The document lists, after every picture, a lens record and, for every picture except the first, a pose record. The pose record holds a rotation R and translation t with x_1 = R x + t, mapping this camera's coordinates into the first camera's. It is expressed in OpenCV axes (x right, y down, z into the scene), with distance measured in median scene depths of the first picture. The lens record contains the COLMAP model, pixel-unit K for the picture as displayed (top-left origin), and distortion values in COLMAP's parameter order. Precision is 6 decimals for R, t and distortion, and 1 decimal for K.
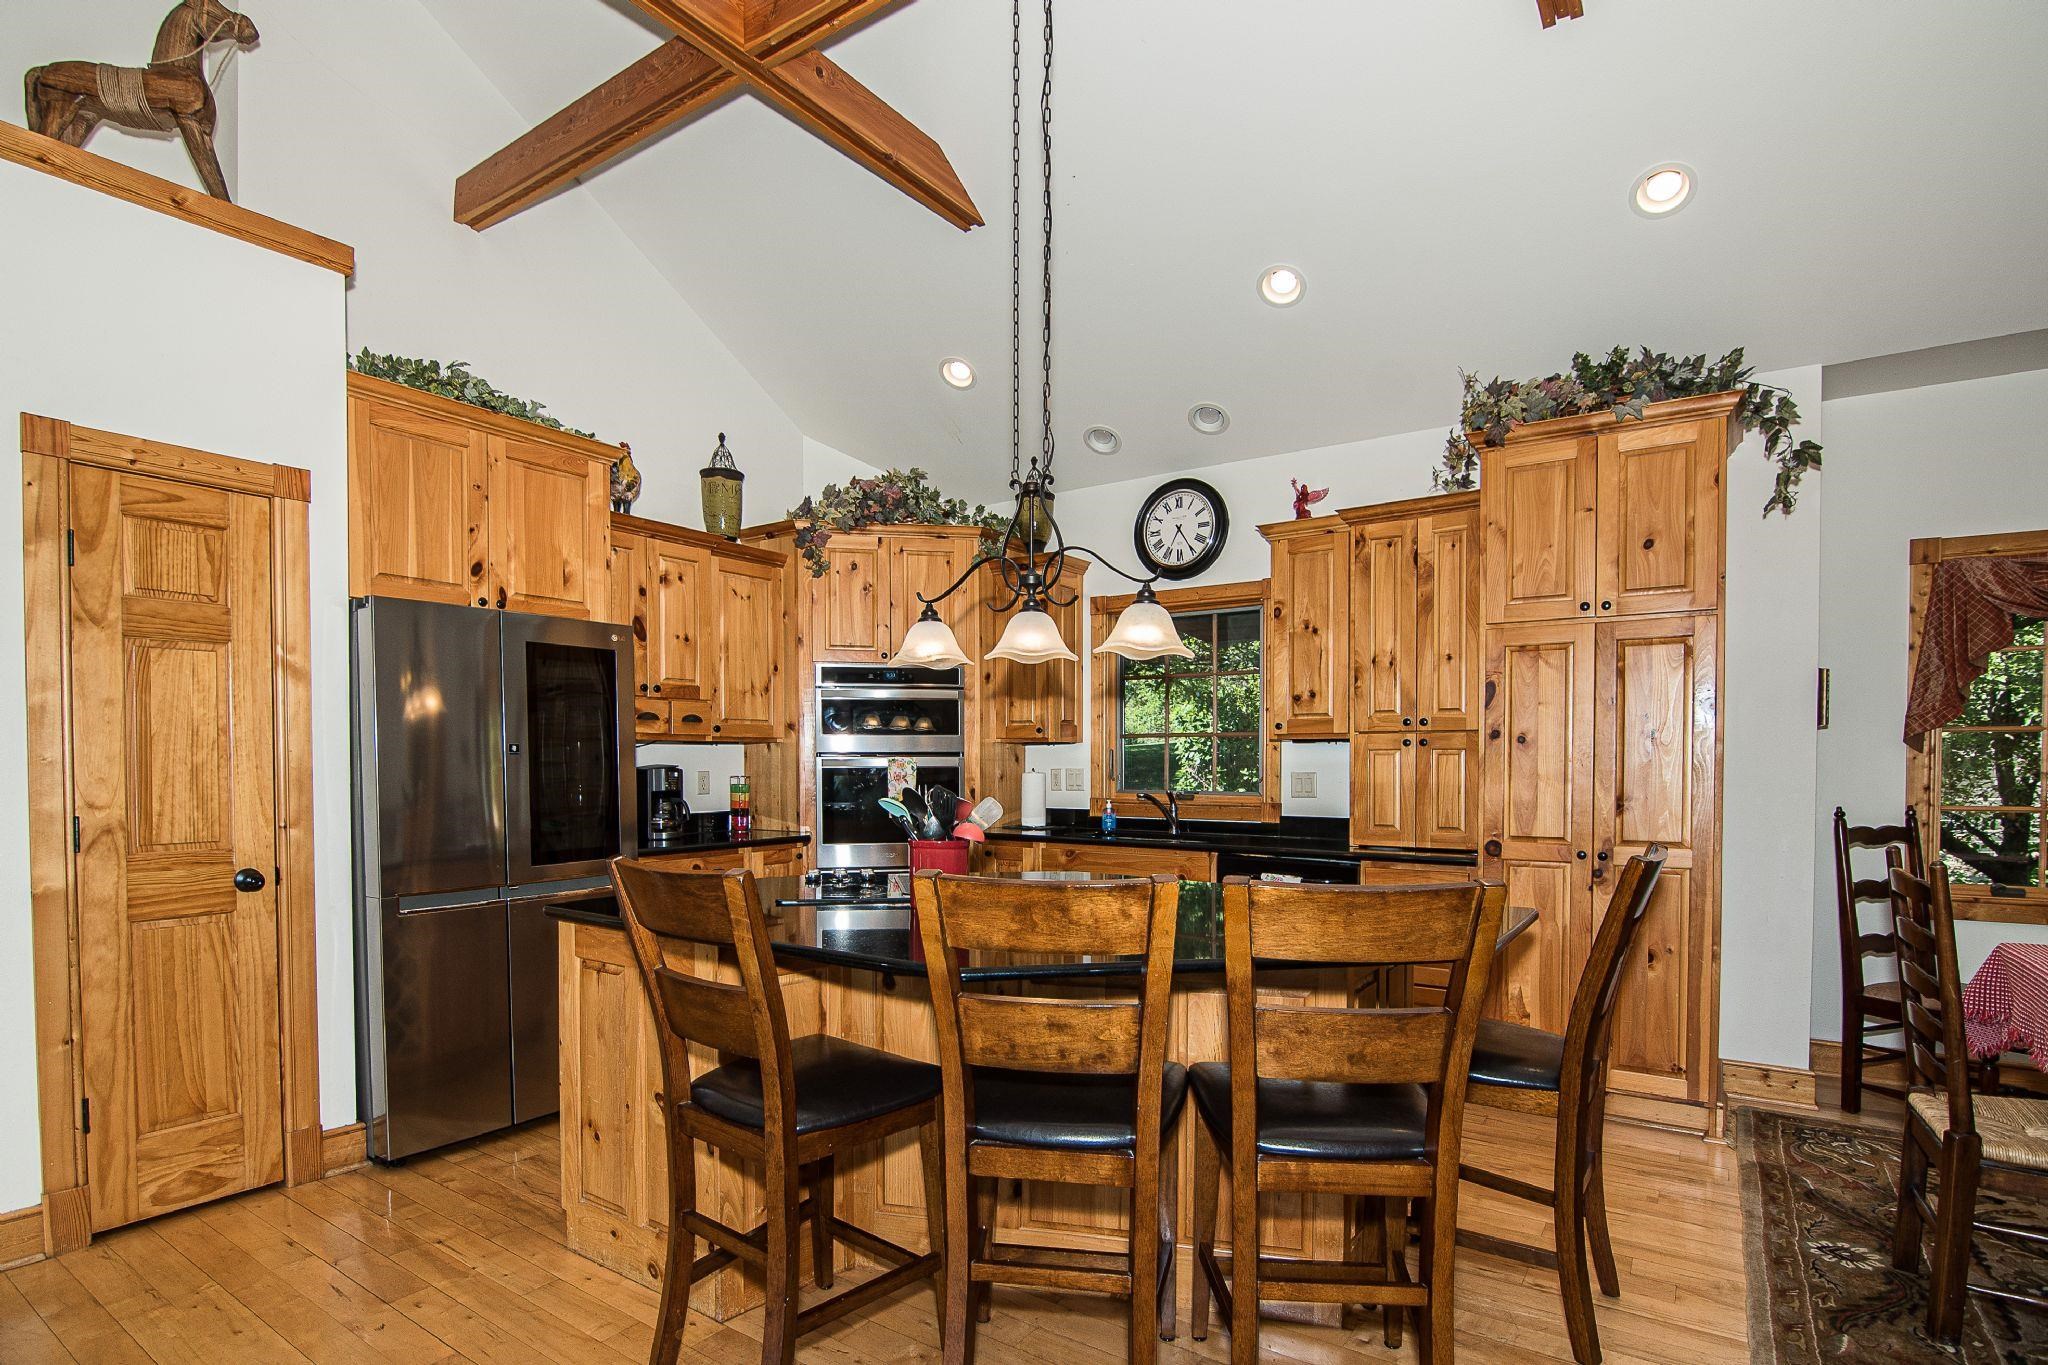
lens RADIAL K [[1016.3, 0, 1010.3], [0, 1016.3, 784.9], [0, 0, 1]] dist [-0.010121, -0.006901]
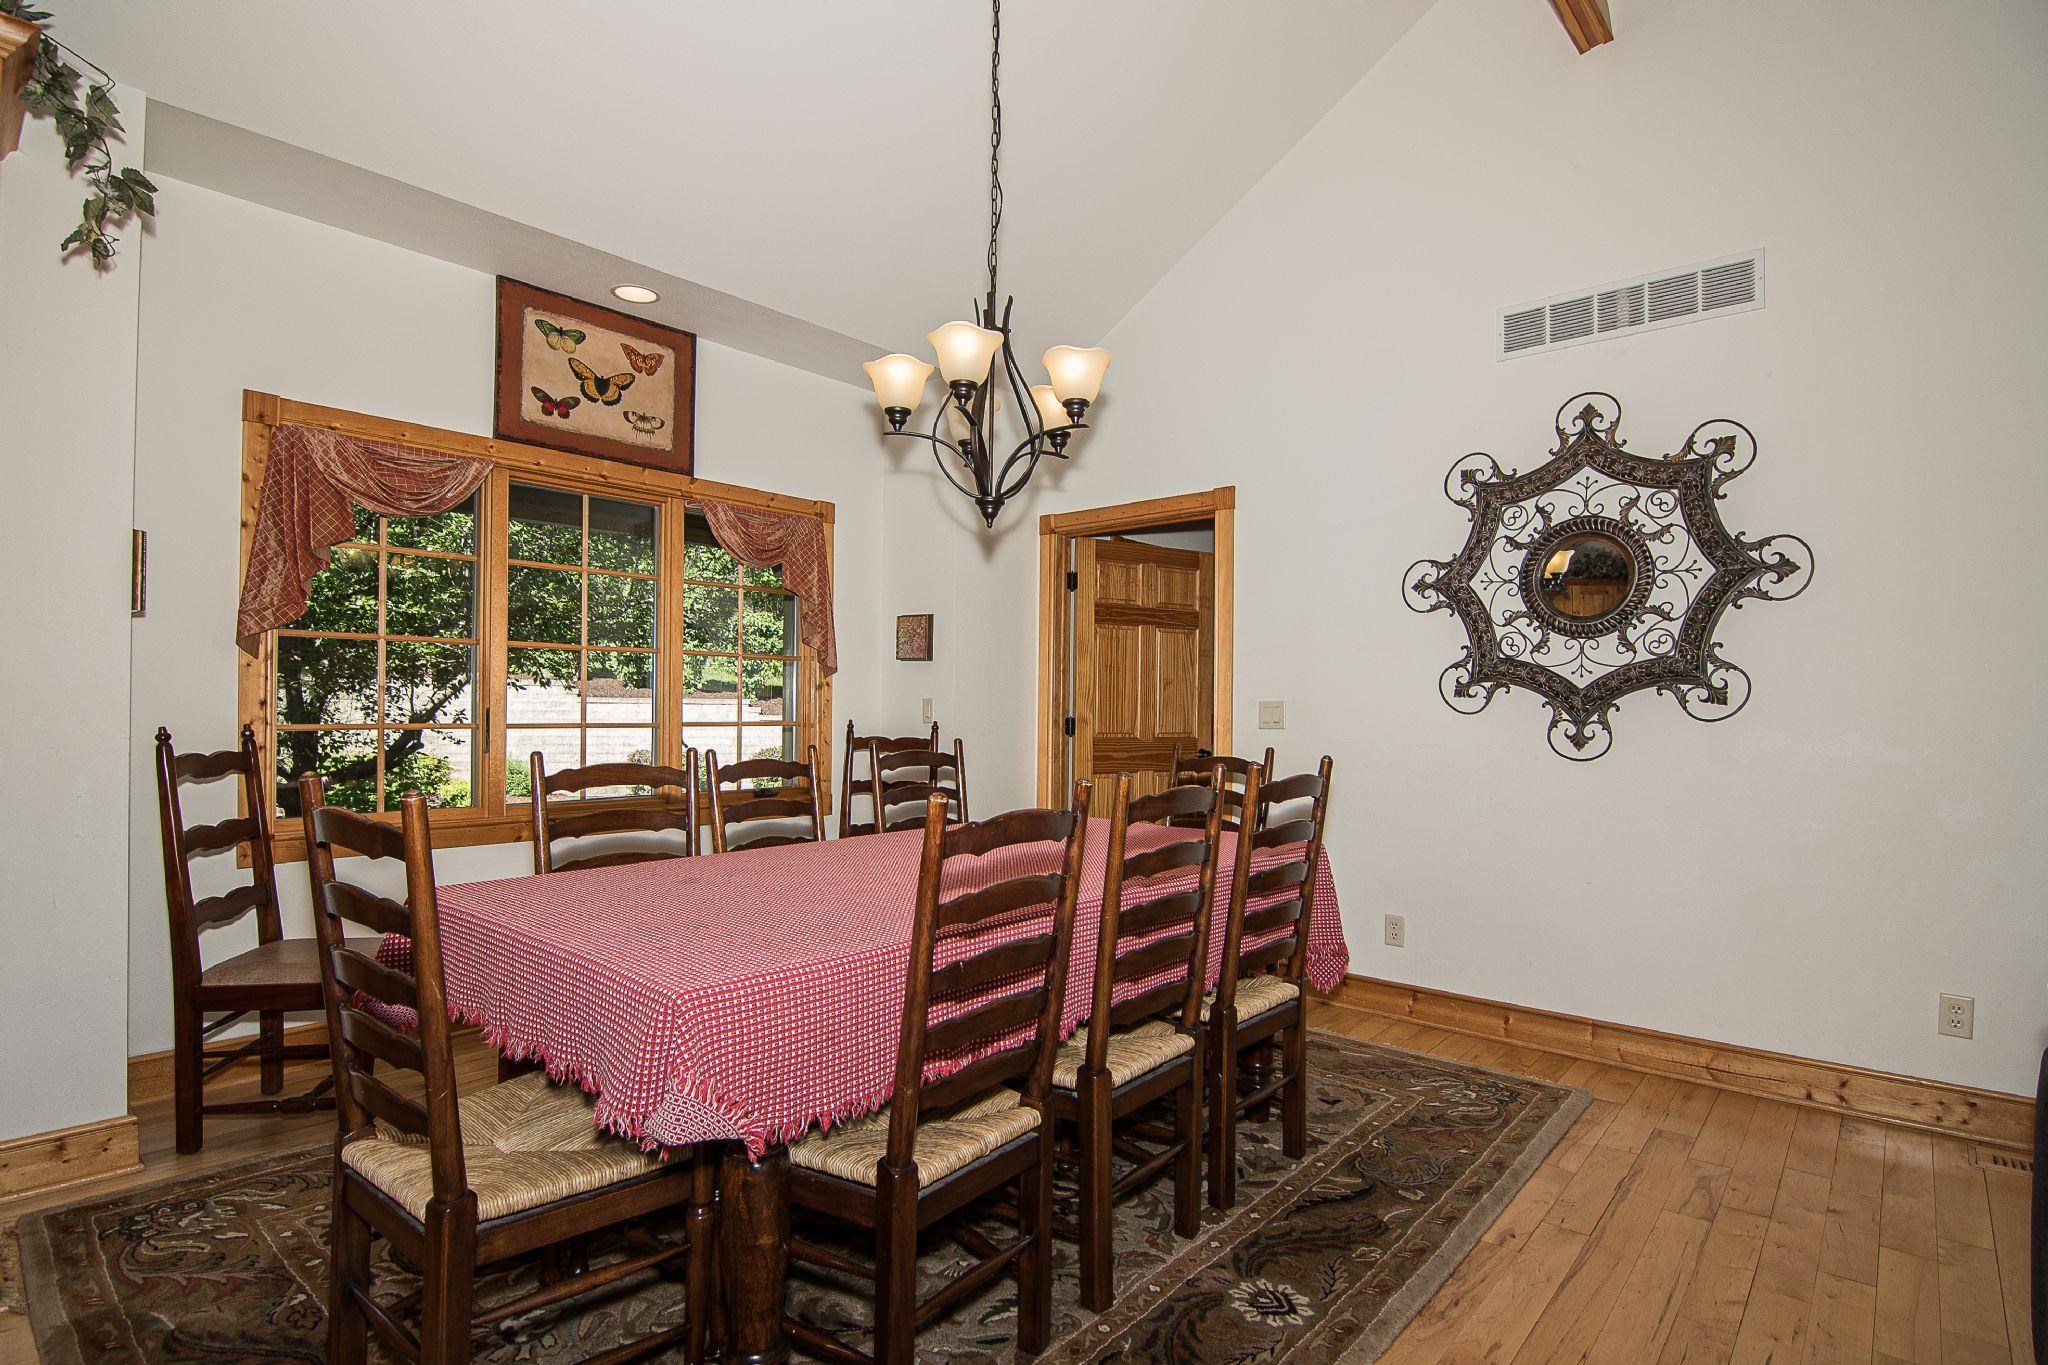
lens RADIAL K [[1016.3, 0, 1027.6], [0, 1016.3, 701.1], [0, 0, 1]] dist [-0.010121, -0.006901]
pose [[0.116846, 0.006336, 0.993130, 0.190445], [0.013580, 0.999876, -0.007977, 0.017457], [-0.993057, 0.014419, 0.116746, 0.308677]]
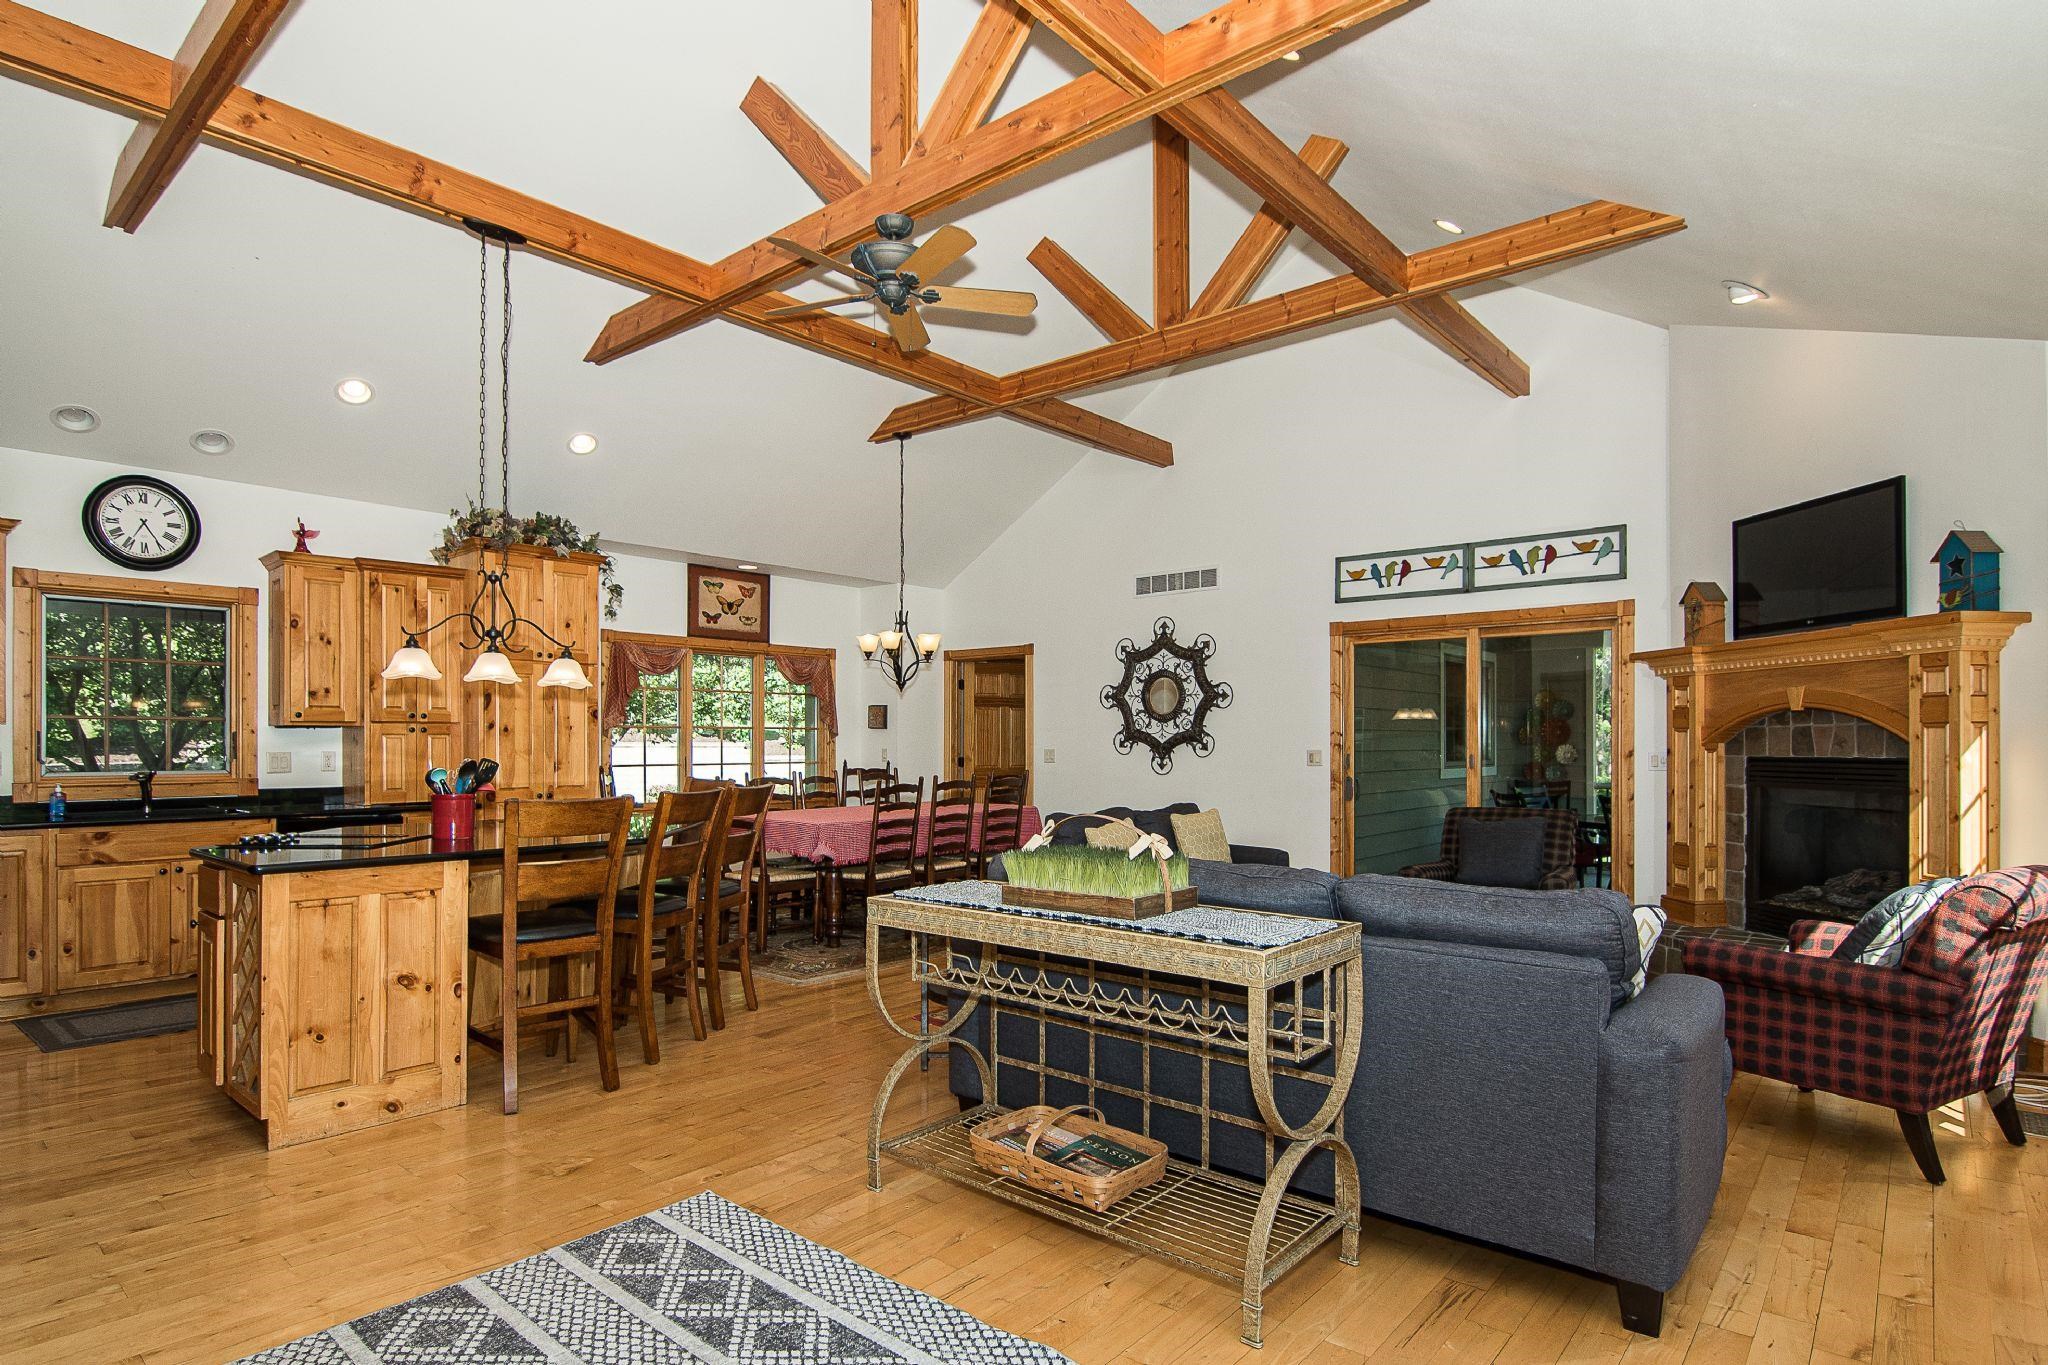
lens RADIAL K [[1067.0, 0, 1017.5], [0, 1067.0, 743.6], [0, 0, 1]] dist [-0.018890, -0.003882]
pose [[0.104812, -0.002512, 0.994489, -1.125921], [0.023604, 0.999721, 0.000038, -0.001976], [-0.994212, 0.023470, 0.104843, -0.016710]]
